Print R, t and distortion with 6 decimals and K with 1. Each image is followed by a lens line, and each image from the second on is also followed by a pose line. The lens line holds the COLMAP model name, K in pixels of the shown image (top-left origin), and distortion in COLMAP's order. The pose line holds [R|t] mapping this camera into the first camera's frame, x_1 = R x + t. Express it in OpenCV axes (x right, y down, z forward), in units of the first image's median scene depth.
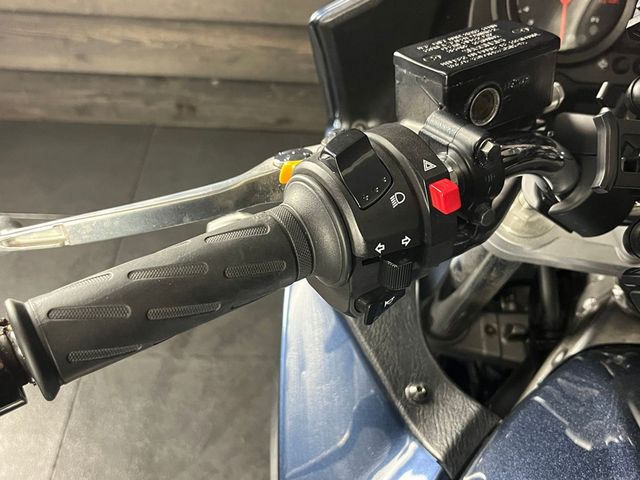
lens RADIAL K [[664.0, 0, 324.2], [0, 664.0, 242.5], [0, 0, 1]] dist [0.029566, 0.000000]
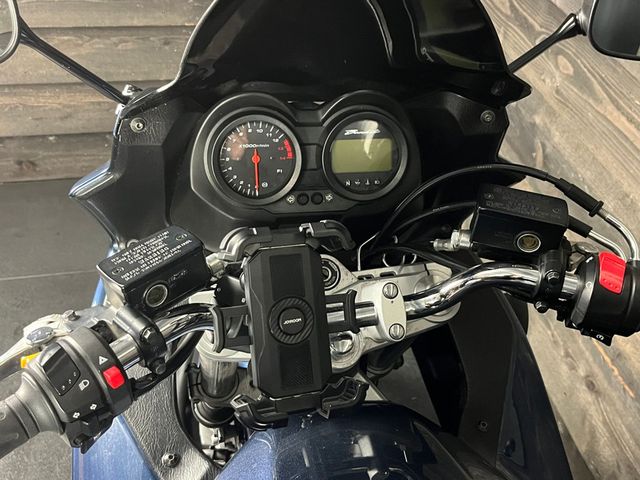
lens RADIAL K [[664.0, 0, 315.2], [0, 664.0, 238.6], [0, 0, 1]] dist [0.029566, 0.000000]
pose [[0.981687, -0.117144, 0.150225, 0.294898], [0.114919, 0.993098, 0.023436, -0.251551], [-0.151933, -0.005743, 0.988374, -0.479304]]
